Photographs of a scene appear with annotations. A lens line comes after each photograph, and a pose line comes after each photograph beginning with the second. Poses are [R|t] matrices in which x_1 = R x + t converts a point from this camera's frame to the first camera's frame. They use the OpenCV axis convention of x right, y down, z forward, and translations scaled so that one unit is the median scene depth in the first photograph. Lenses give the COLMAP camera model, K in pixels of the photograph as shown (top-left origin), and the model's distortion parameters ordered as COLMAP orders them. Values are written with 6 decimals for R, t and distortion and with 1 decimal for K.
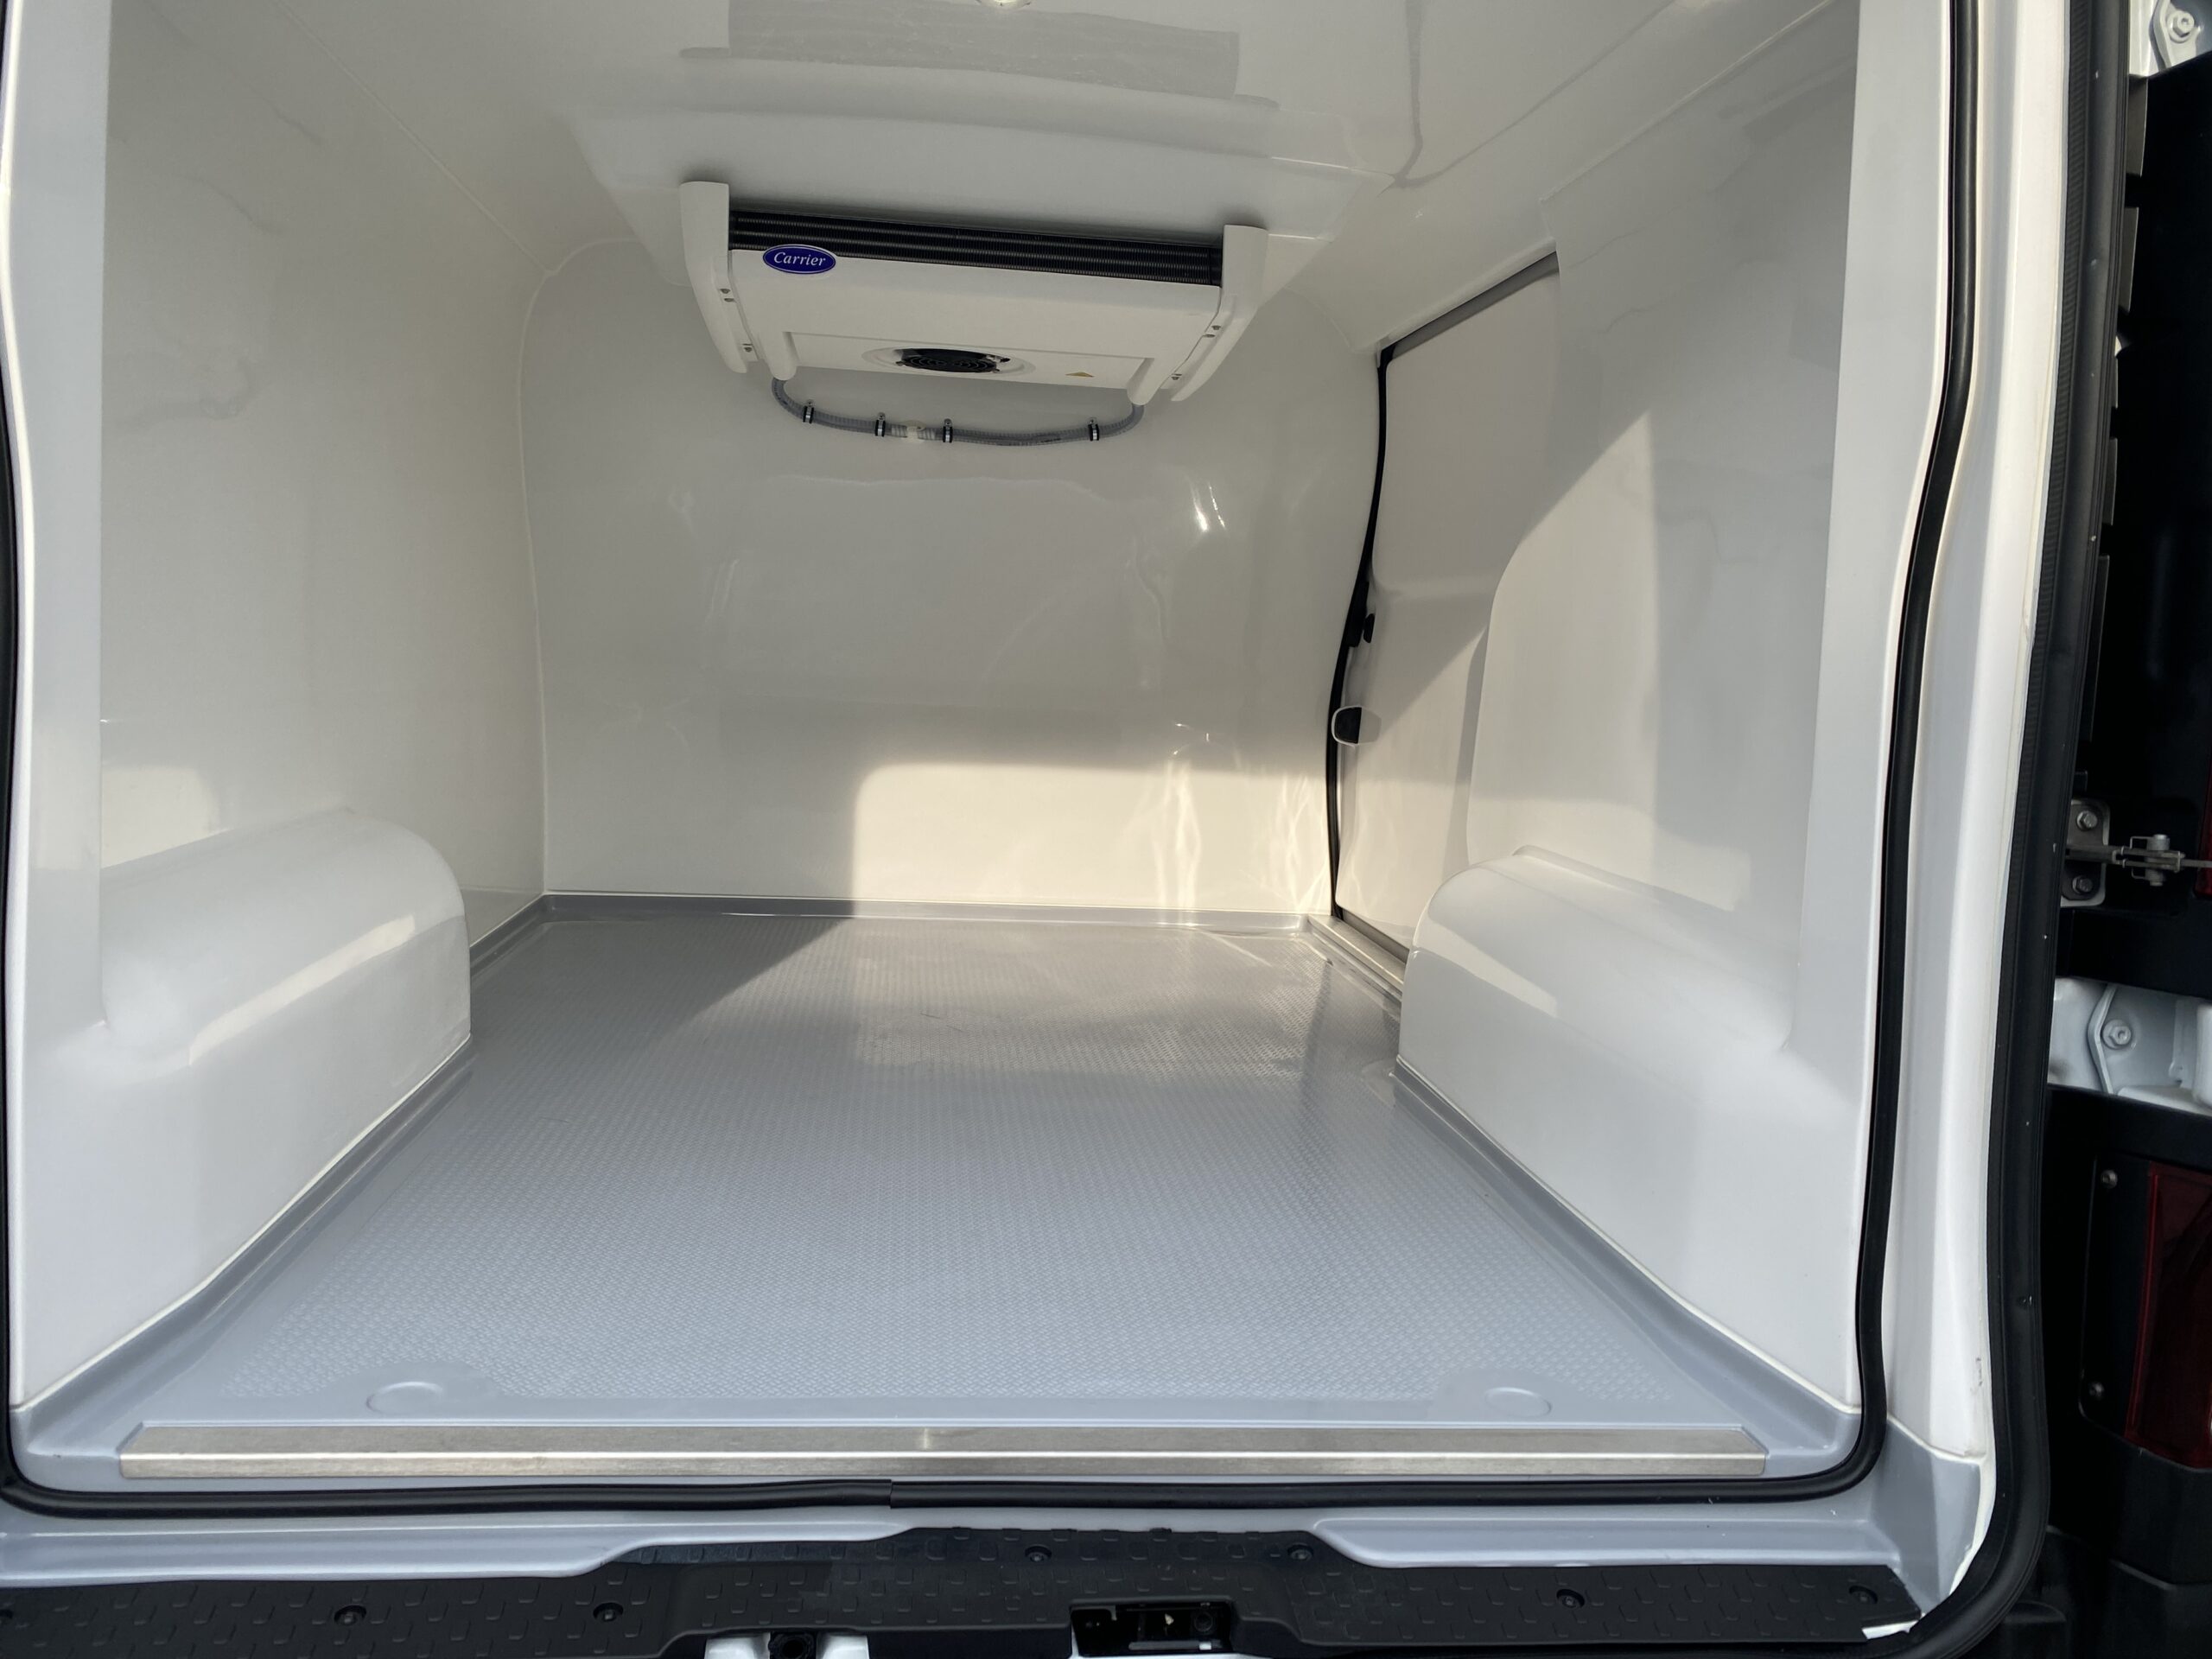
lens RADIAL K [[1696.9, 0, 1105.6], [0, 1696.9, 838.5], [0, 0, 1]] dist [0.068294, -0.104400]
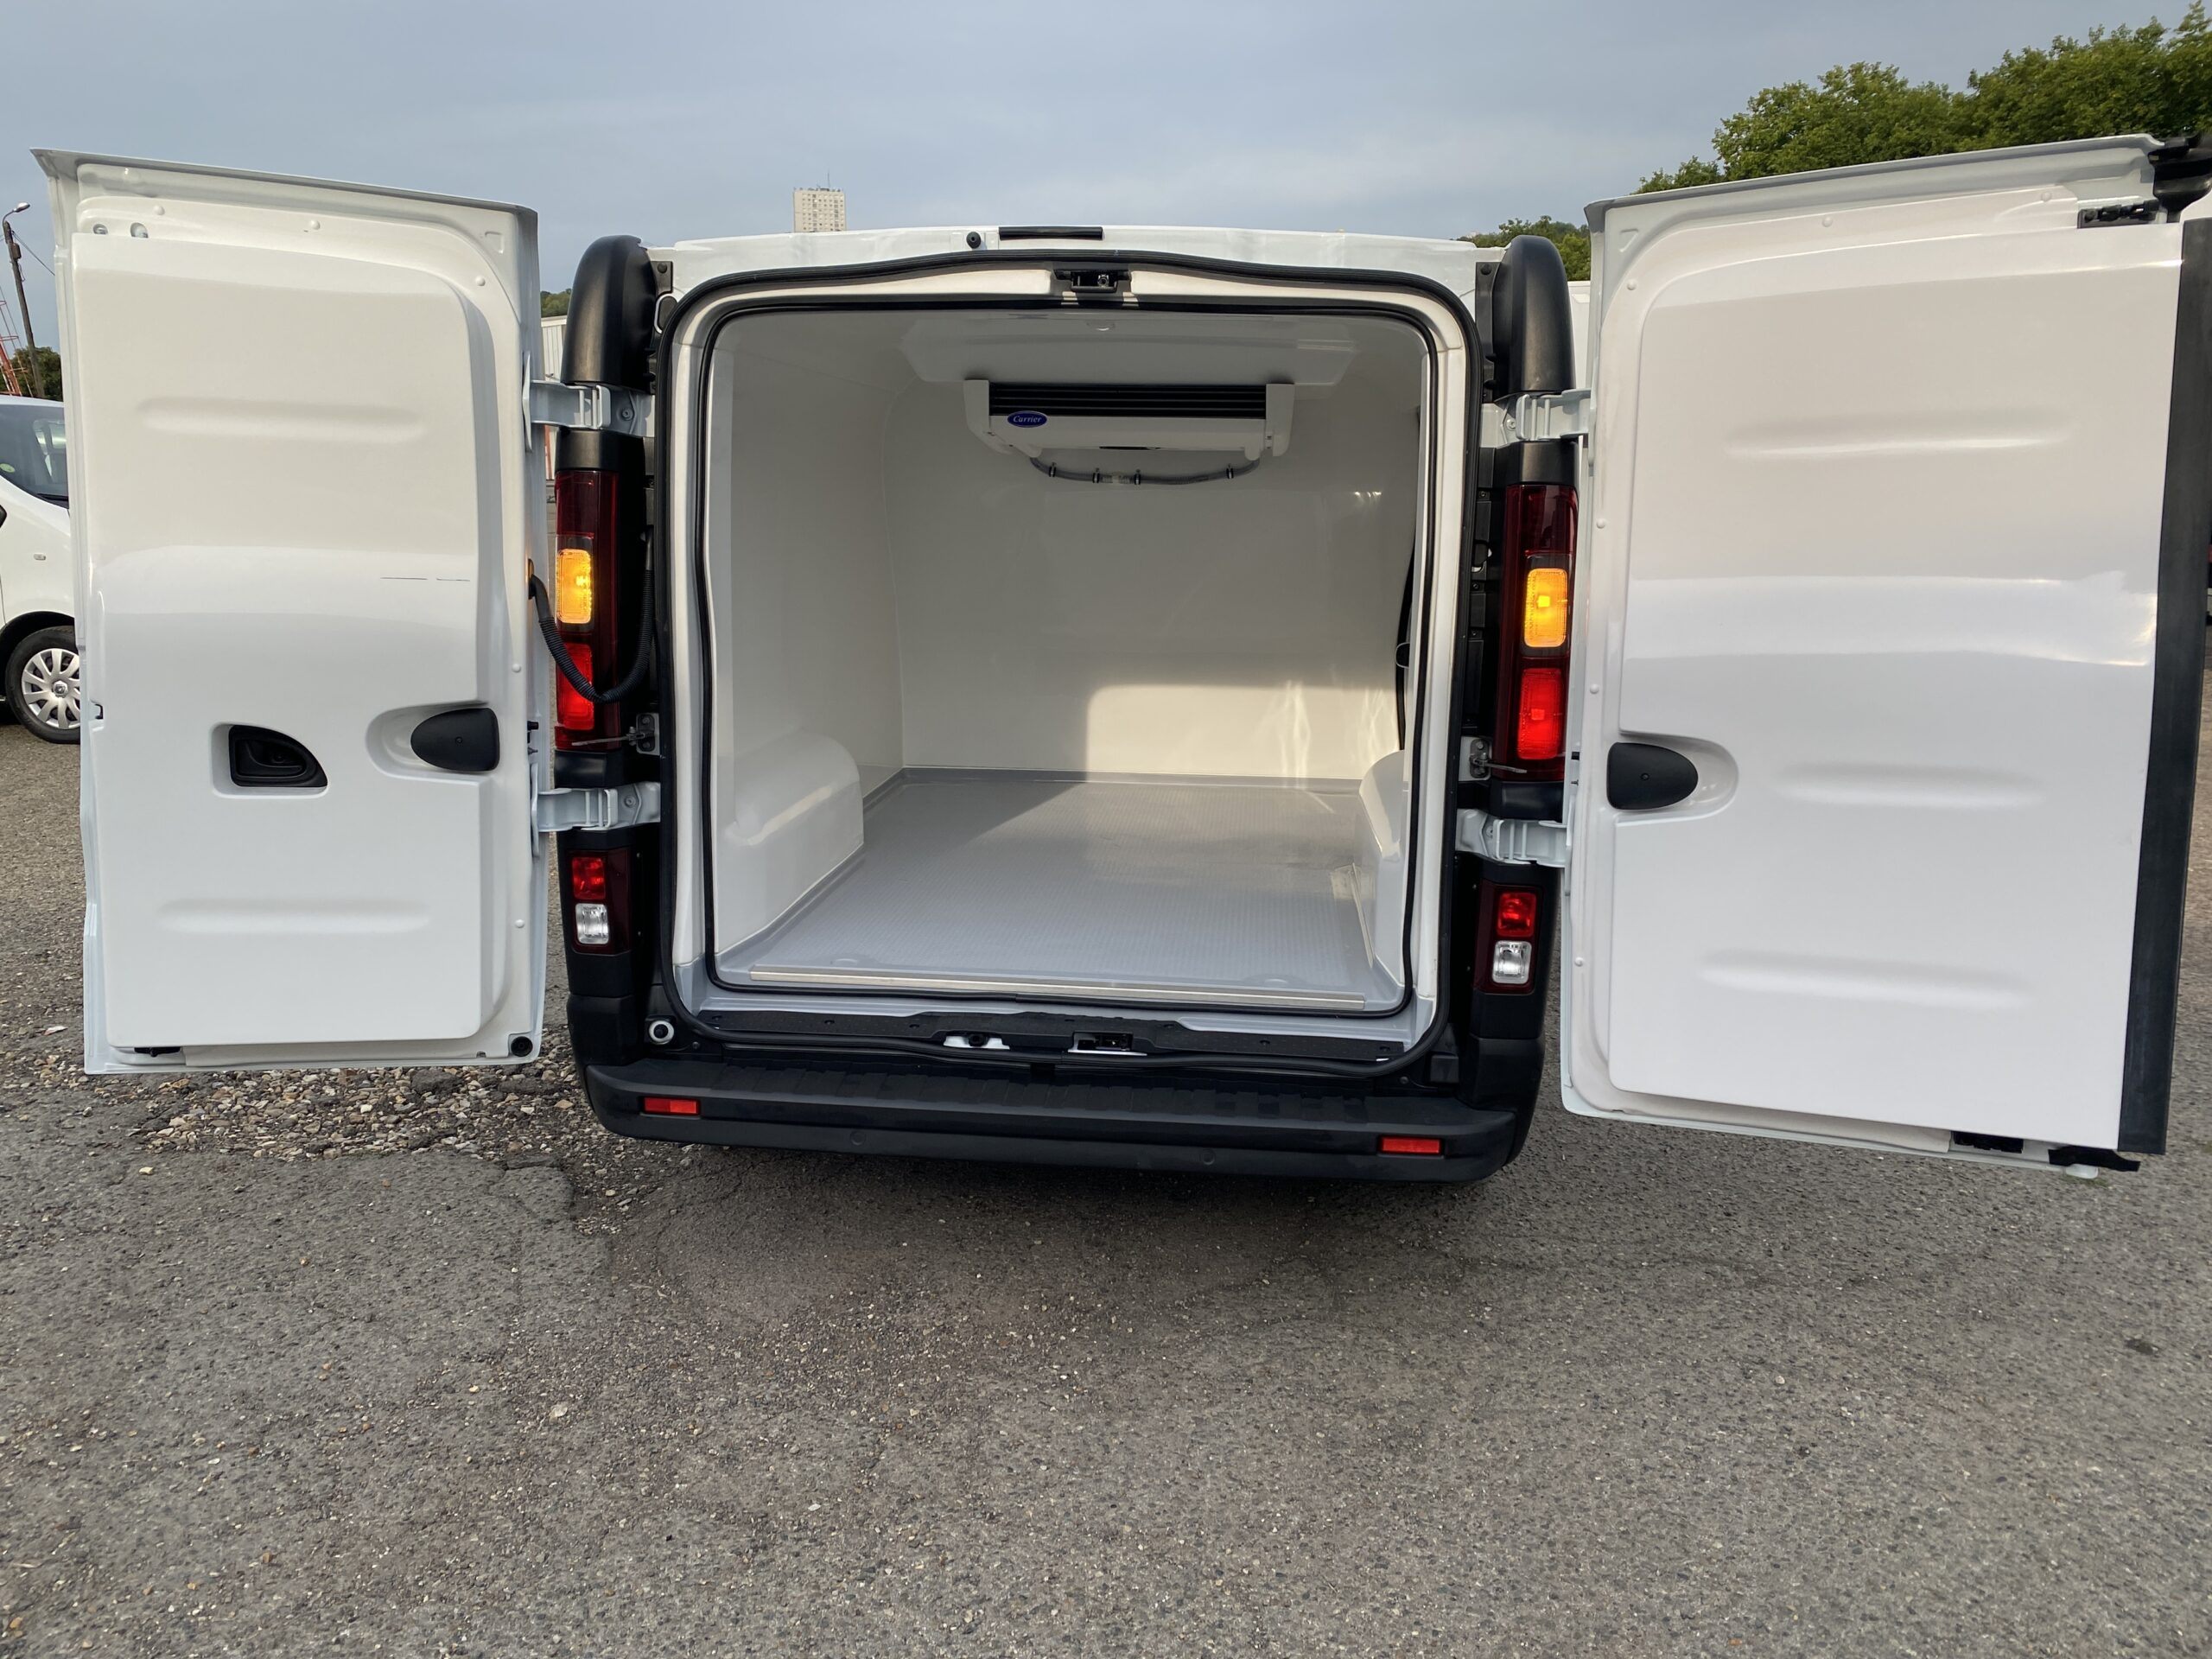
lens RADIAL K [[1696.9, 0, 1105.6], [0, 1696.9, 838.5], [0, 0, 1]] dist [0.068294, -0.104400]
pose [[0.977649, 0.008692, -0.210065, 0.254986], [0.008351, 0.996751, 0.080111, -0.035511], [0.210078, -0.080075, 0.974400, -0.694176]]
